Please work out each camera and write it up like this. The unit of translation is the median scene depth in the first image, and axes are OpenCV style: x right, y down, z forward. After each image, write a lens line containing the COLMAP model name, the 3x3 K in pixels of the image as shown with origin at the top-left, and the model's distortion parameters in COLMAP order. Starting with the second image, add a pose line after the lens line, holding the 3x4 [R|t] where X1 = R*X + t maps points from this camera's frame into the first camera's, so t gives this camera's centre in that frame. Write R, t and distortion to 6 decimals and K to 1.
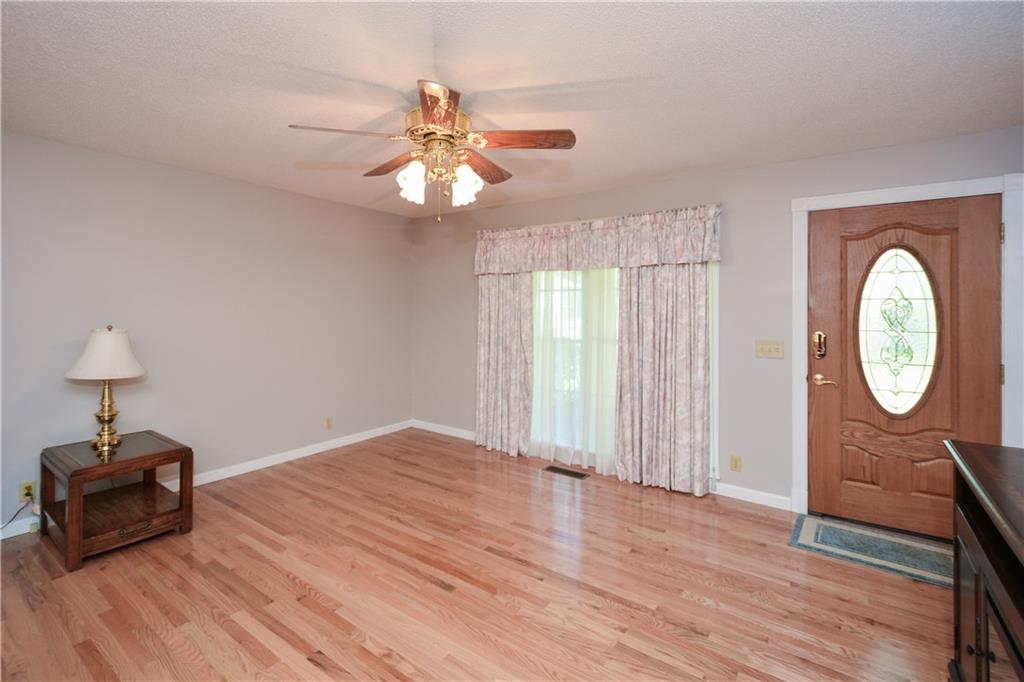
lens RADIAL K [[465.2, 0, 488.6], [0, 465.2, 304.8], [0, 0, 1]] dist [-0.000615, -0.001223]
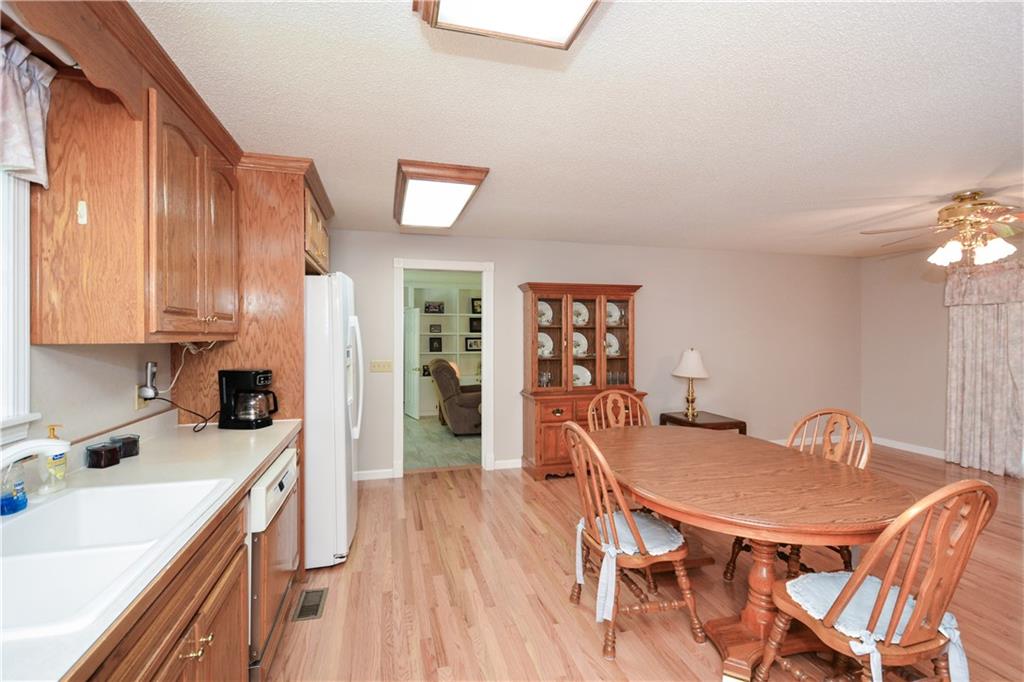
lens RADIAL K [[465.2, 0, 519.0], [0, 465.2, 336.6], [0, 0, 1]] dist [-0.000615, -0.001223]
pose [[0.794668, -0.001369, -0.607042, -0.180242], [0.007397, 0.999945, 0.007428, -0.008922], [0.606999, -0.010393, 0.794635, -0.529293]]
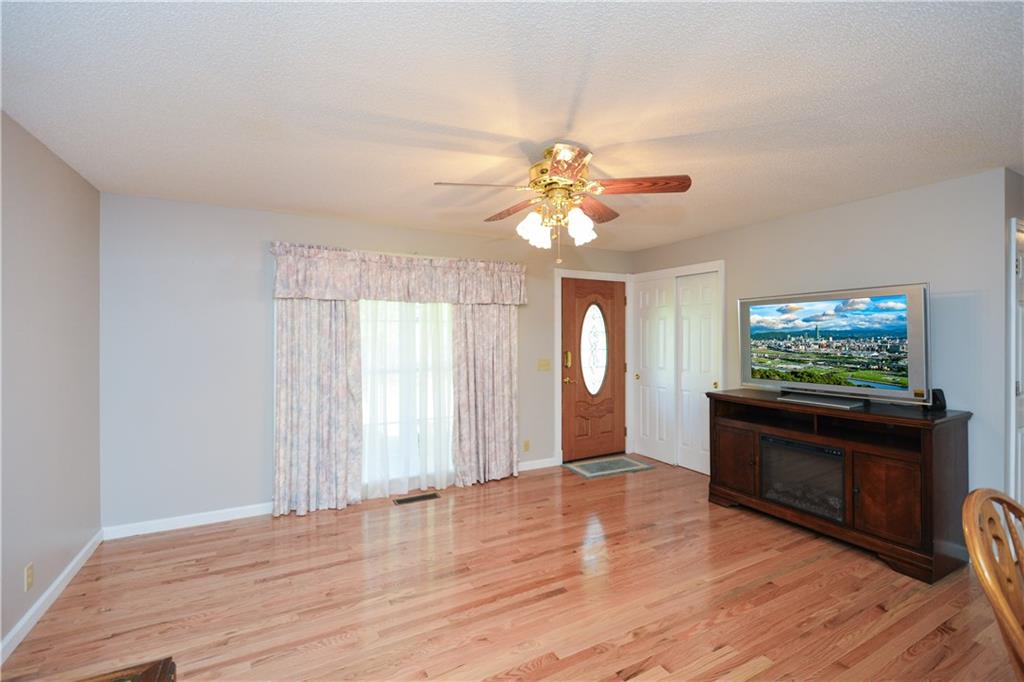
lens RADIAL K [[465.2, 0, 516.2], [0, 465.2, 336.4], [0, 0, 1]] dist [-0.000615, -0.001223]
pose [[0.416723, -0.008358, 0.908995, -0.627638], [0.000421, 0.999959, 0.009001, -0.008025], [-0.909033, -0.003368, 0.416710, 0.347431]]
